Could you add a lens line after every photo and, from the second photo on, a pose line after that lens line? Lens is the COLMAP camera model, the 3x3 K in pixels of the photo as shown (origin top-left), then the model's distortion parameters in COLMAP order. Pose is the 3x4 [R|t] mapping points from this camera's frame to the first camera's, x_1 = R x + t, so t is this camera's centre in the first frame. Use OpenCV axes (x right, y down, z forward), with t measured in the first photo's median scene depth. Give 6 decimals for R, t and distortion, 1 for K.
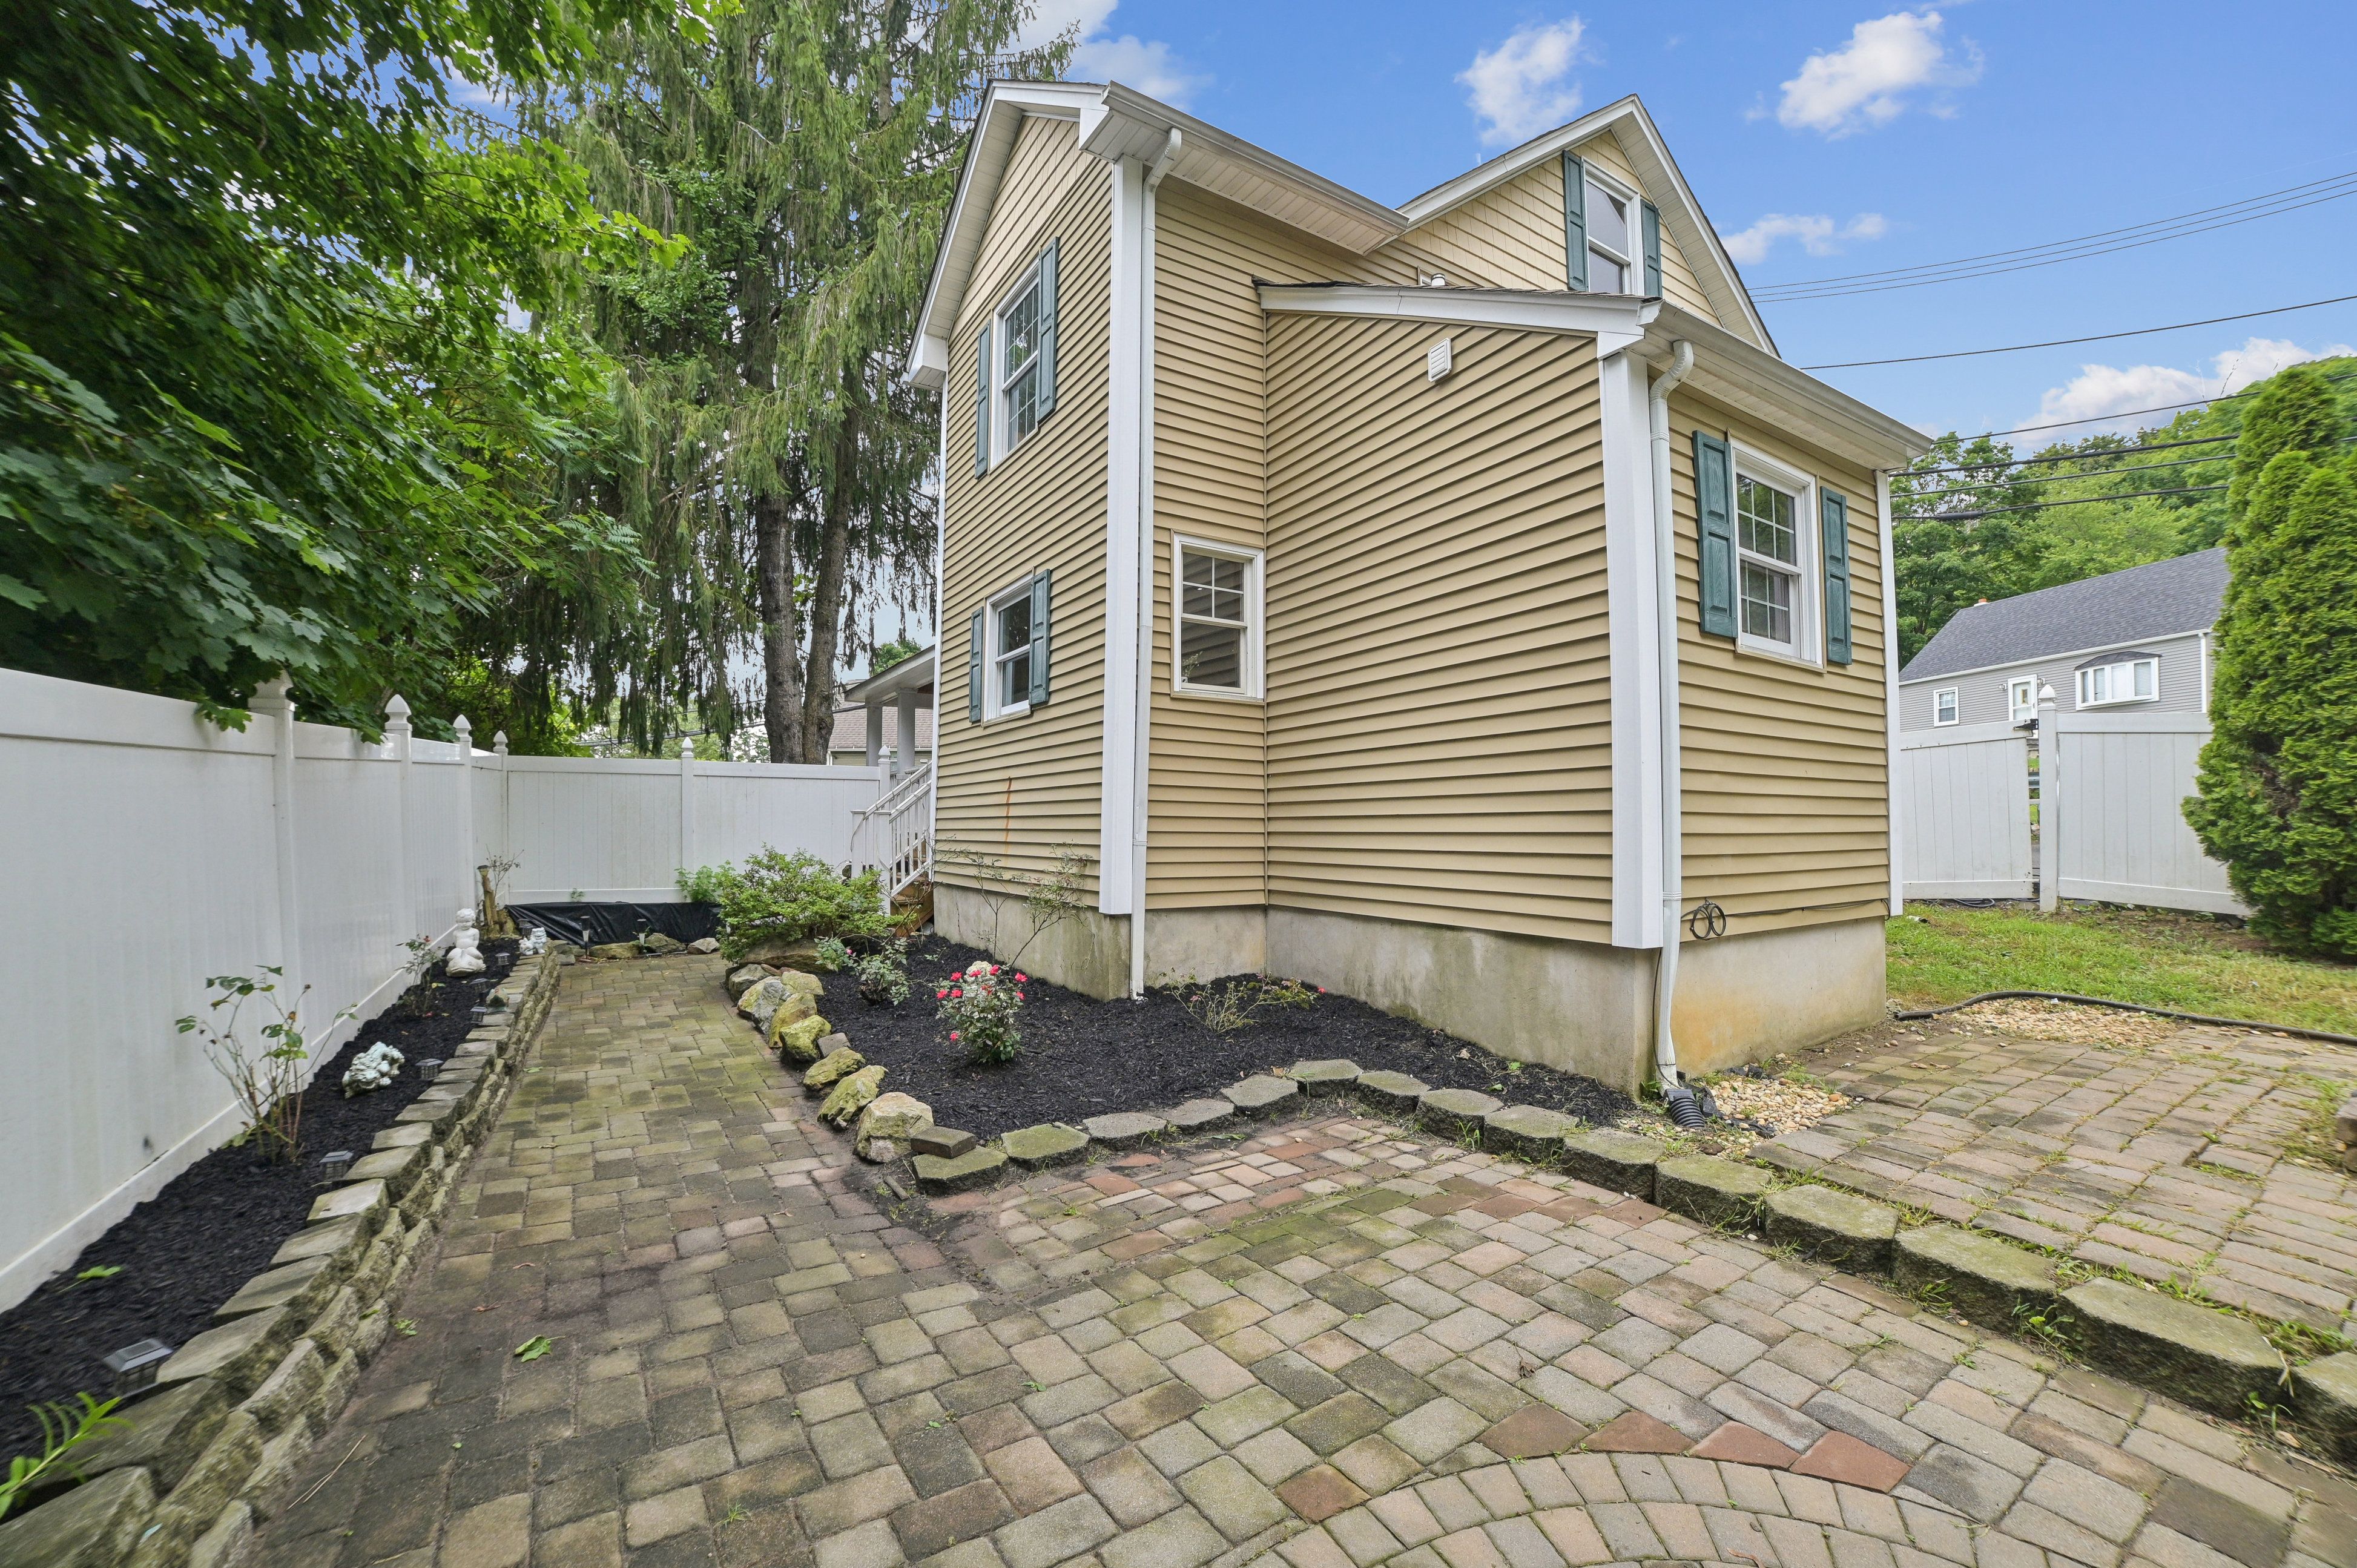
lens RADIAL K [[927.4, 0, 1181.5], [0, 927.4, 816.6], [0, 0, 1]] dist [-0.082870, 0.023596]
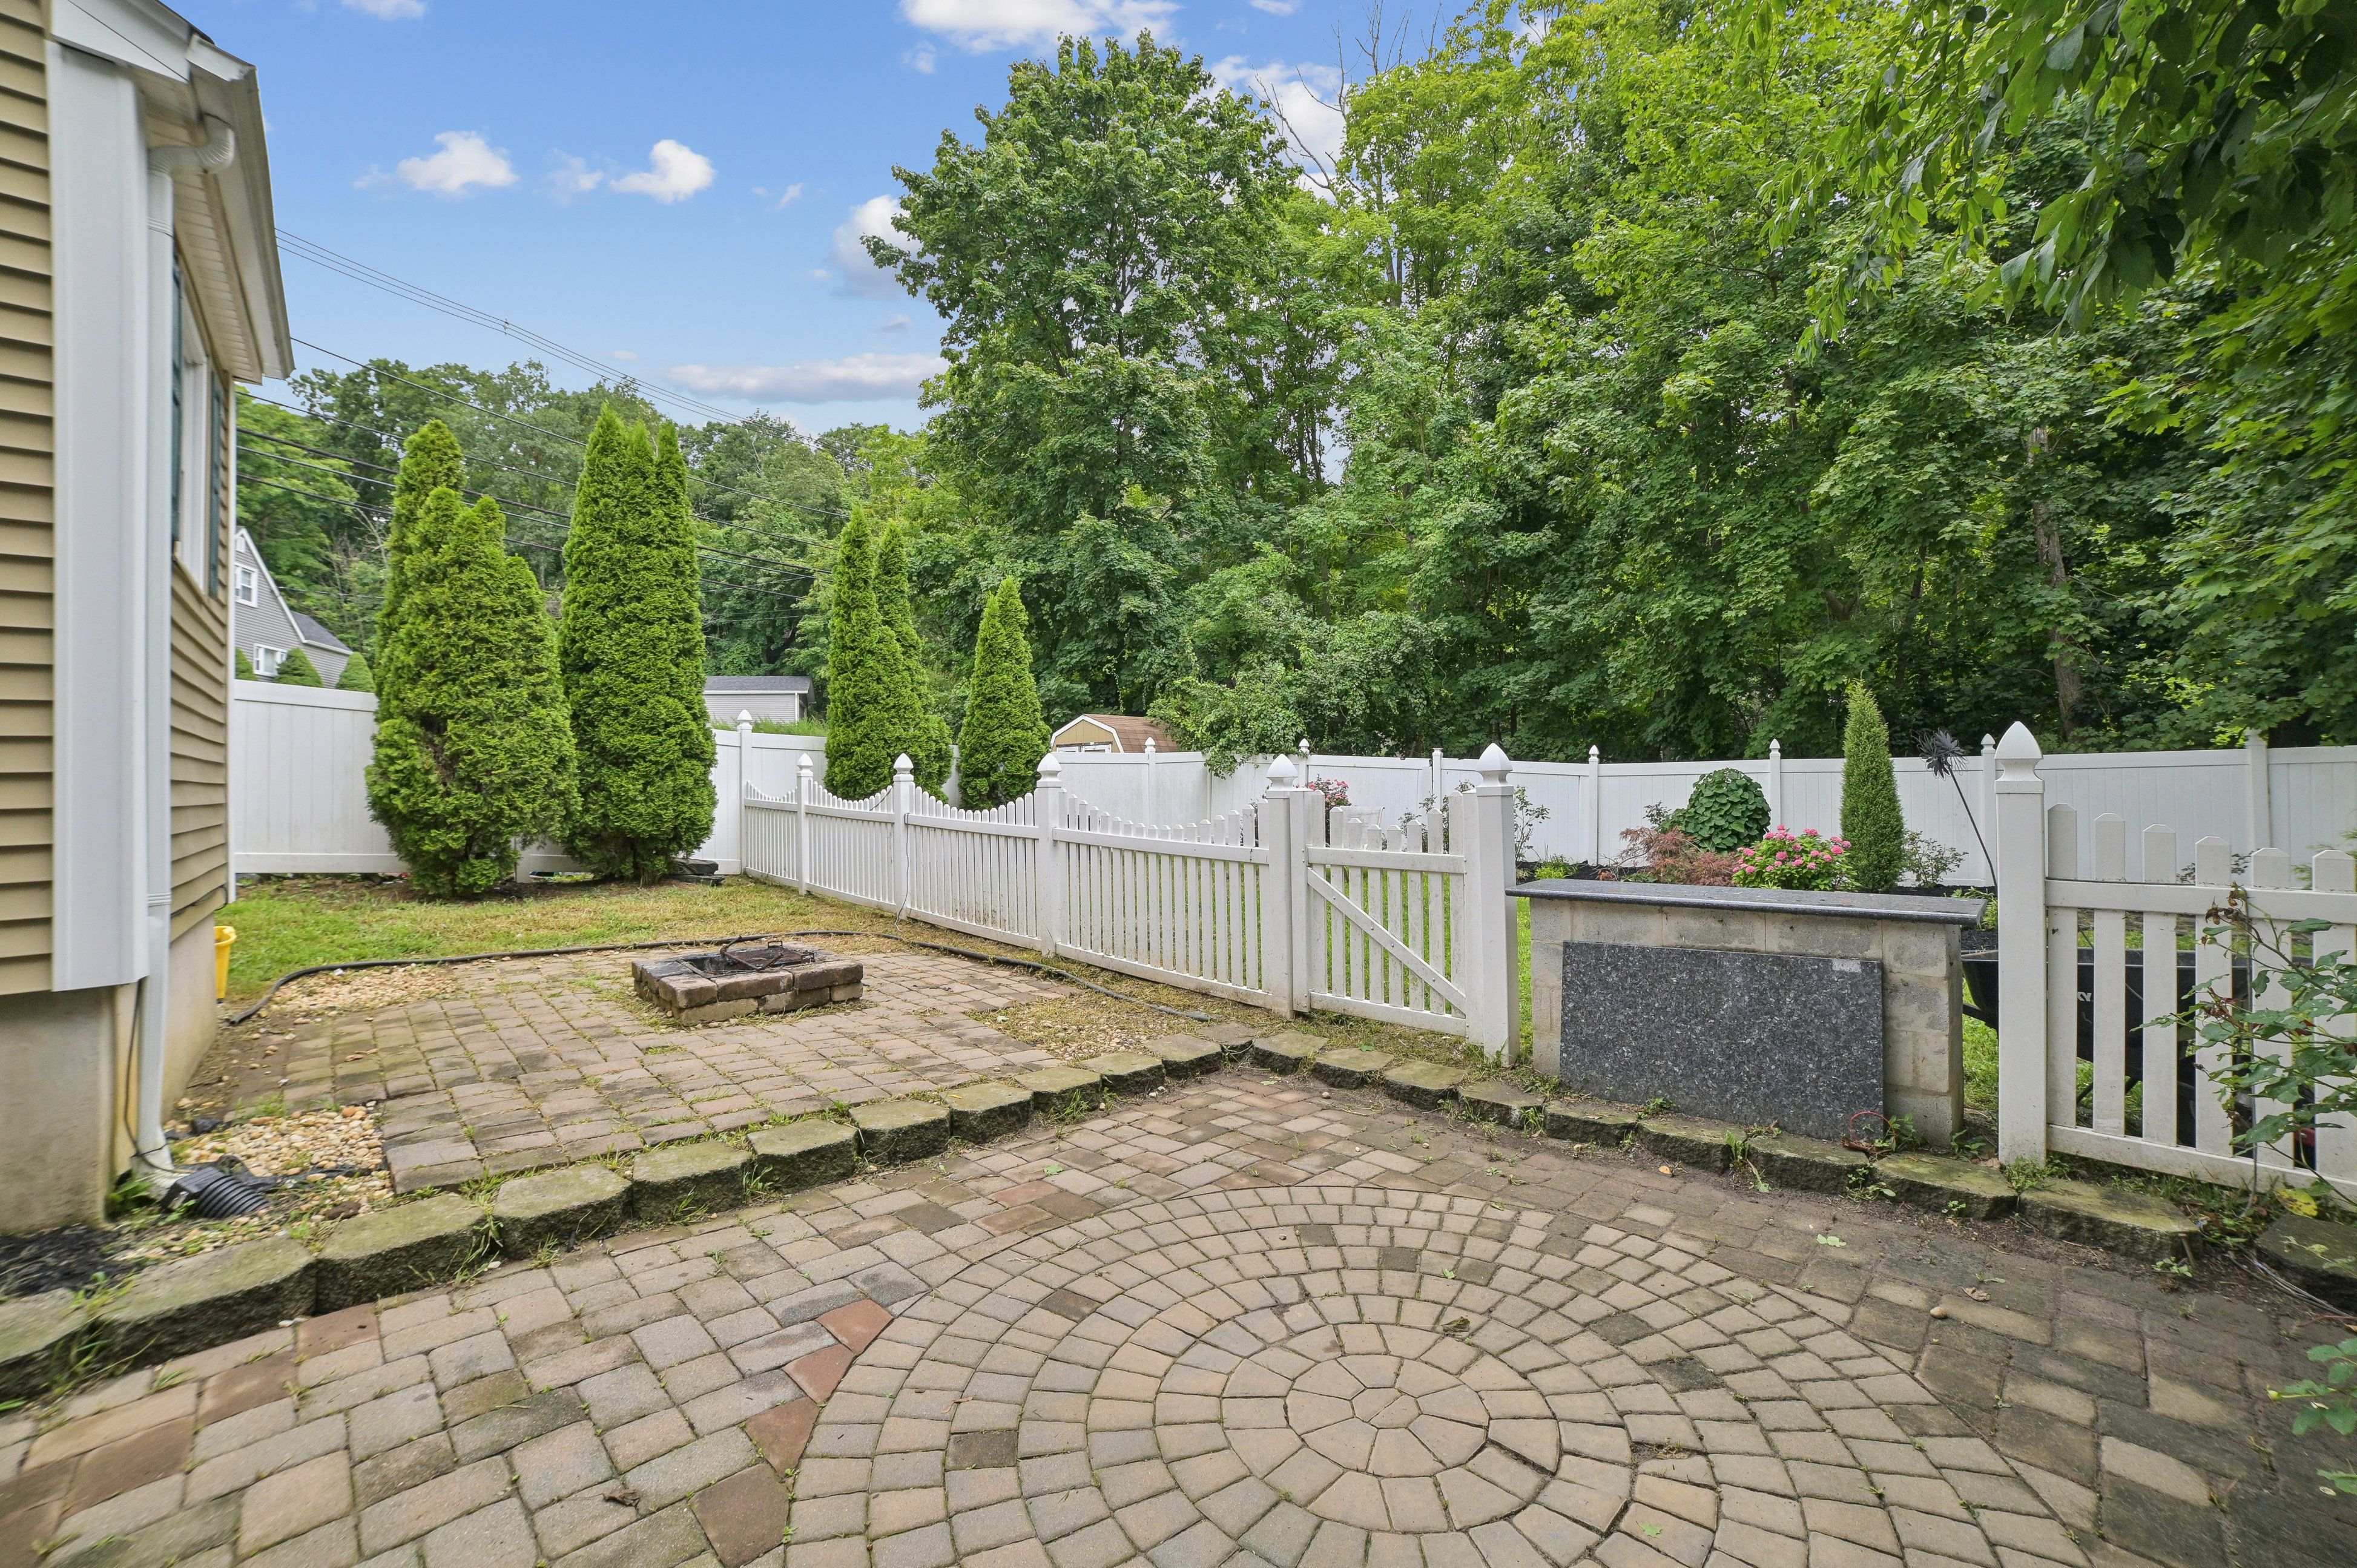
lens RADIAL K [[944.6, 0, 1170.1], [0, 944.6, 765.4], [0, 0, 1]] dist [-0.085022, 0.024781]
pose [[-0.156129, 0.015722, 0.987612, -0.291347], [0.011526, 0.999834, -0.014095, 0.003891], [-0.987669, 0.009183, -0.156284, 0.418337]]
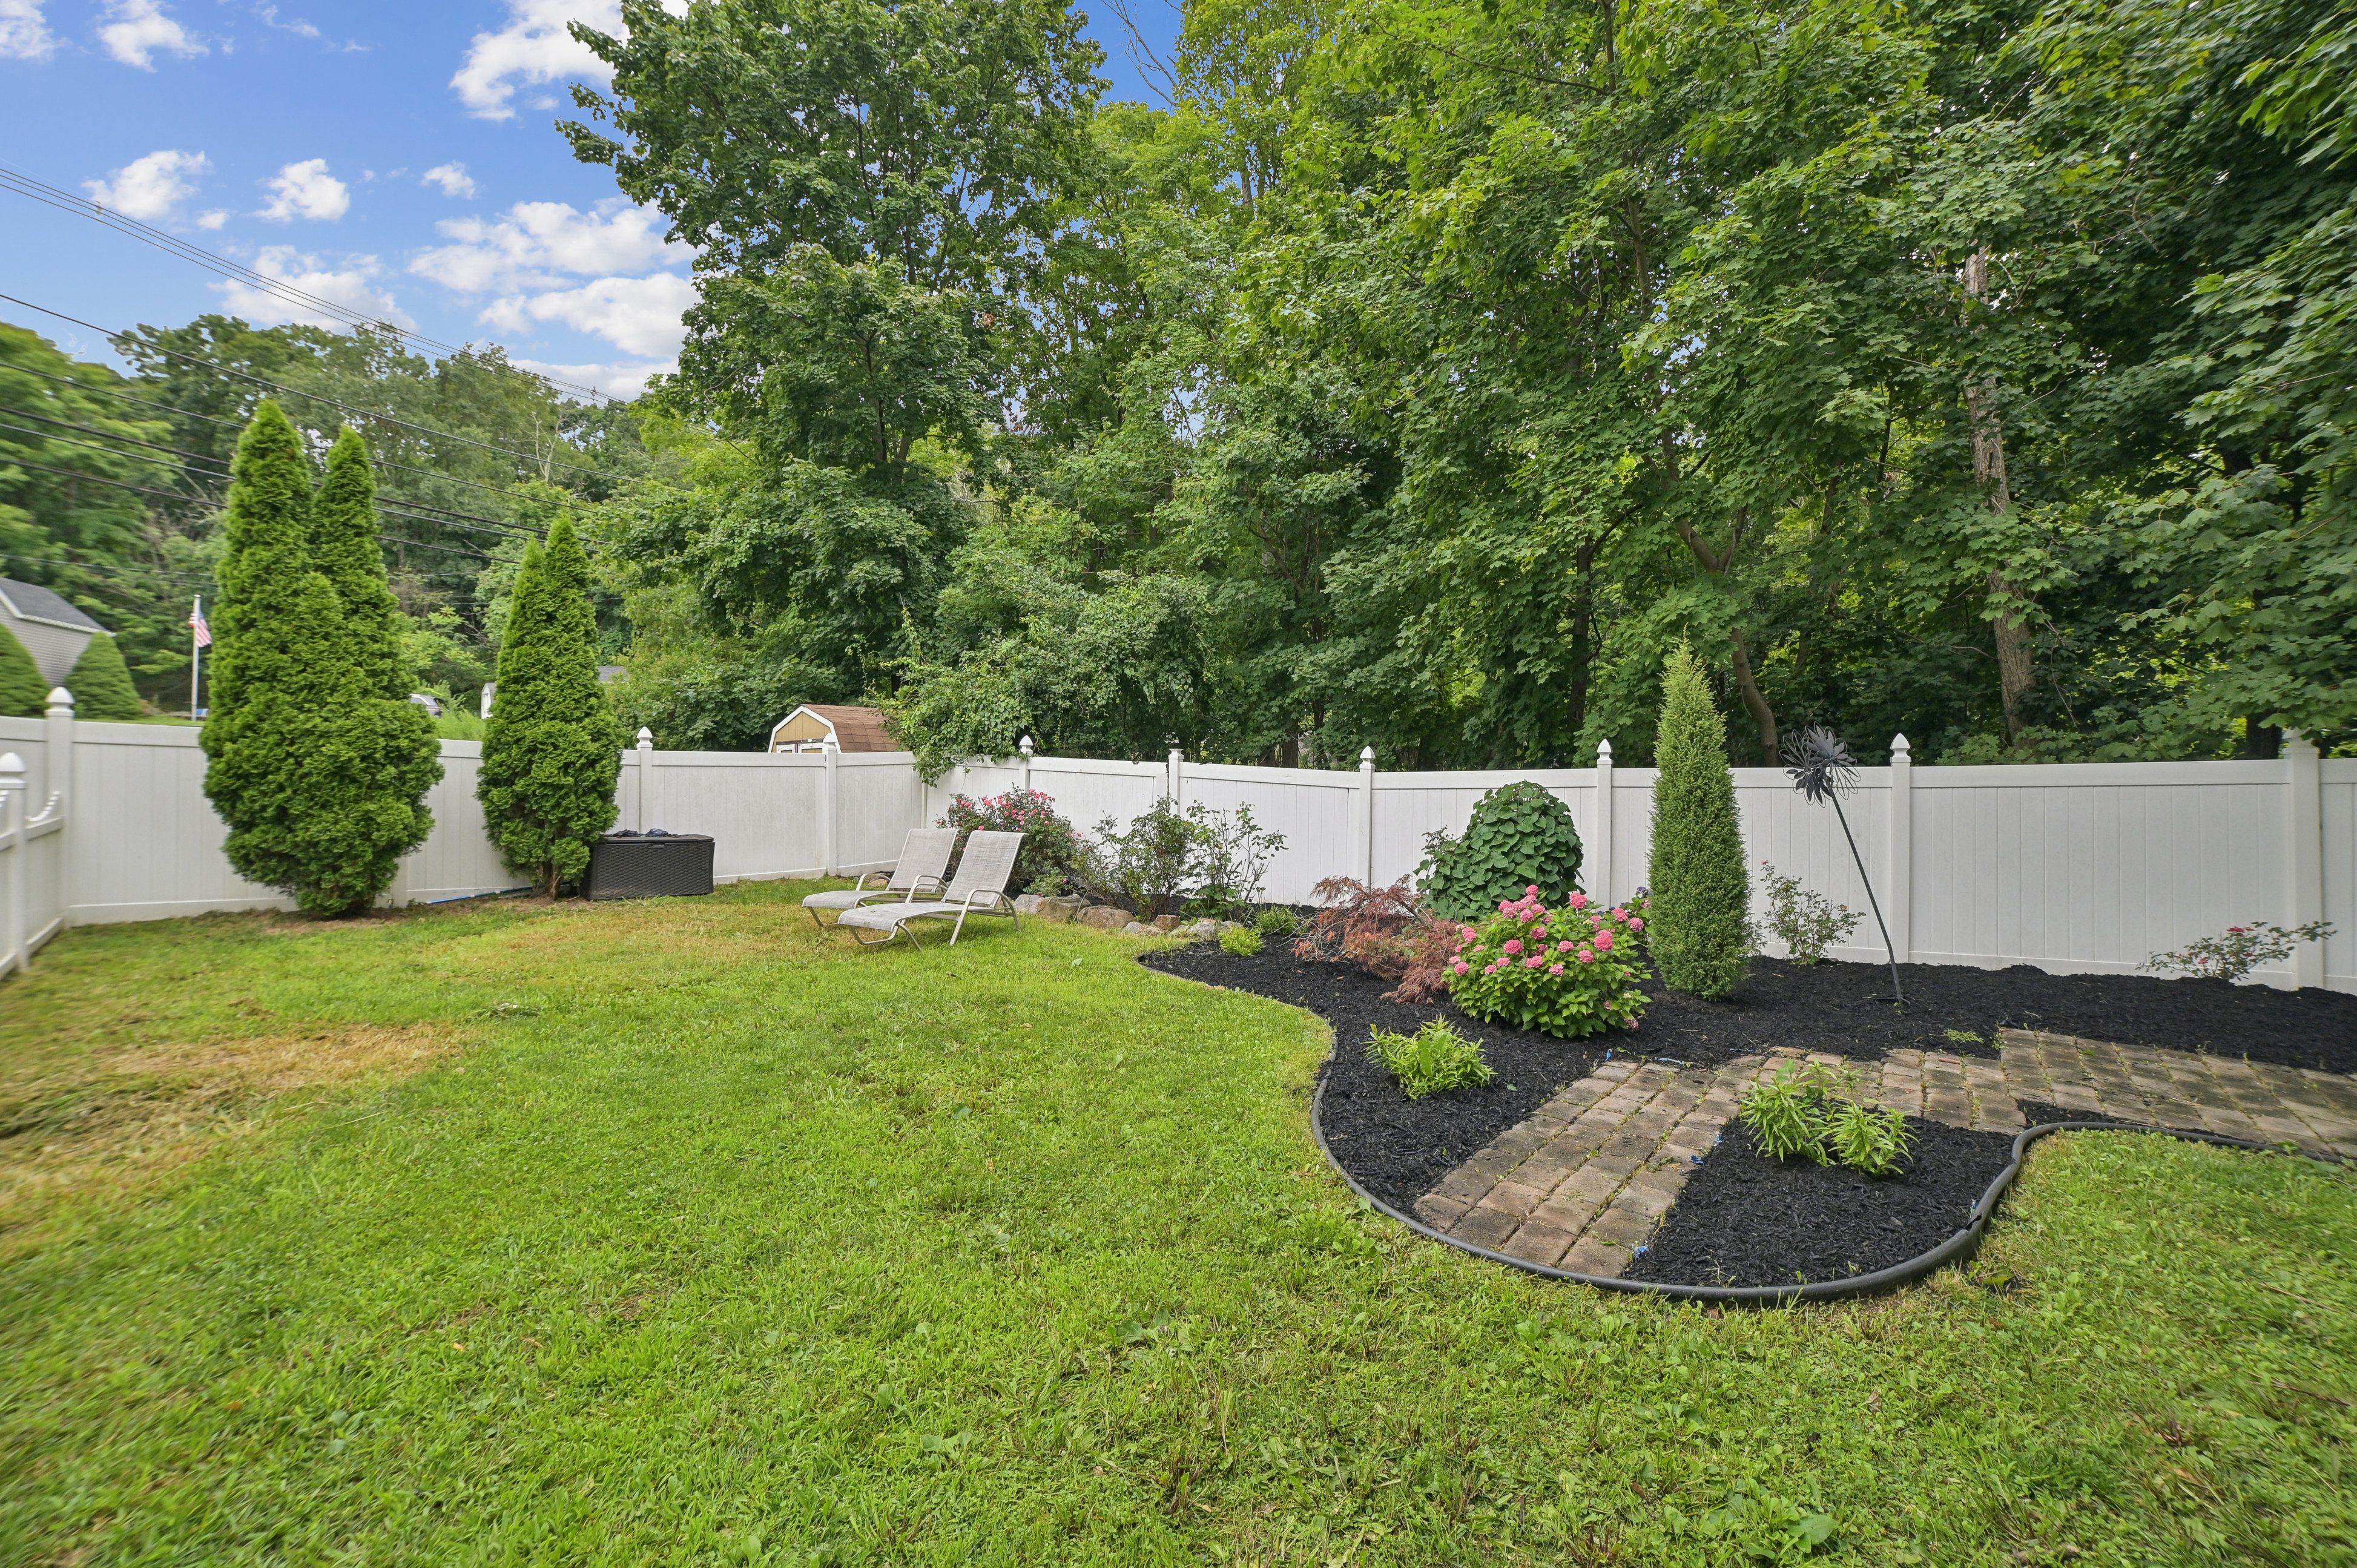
lens RADIAL K [[930.2, 0, 1174.4], [0, 930.2, 771.3], [0, 0, 1]] dist [-0.086205, 0.027294]
pose [[-0.190140, 0.006345, 0.981737, -0.200500], [0.006024, 0.999968, -0.005296, 0.000748], [-0.981739, 0.004907, -0.190172, 0.294468]]
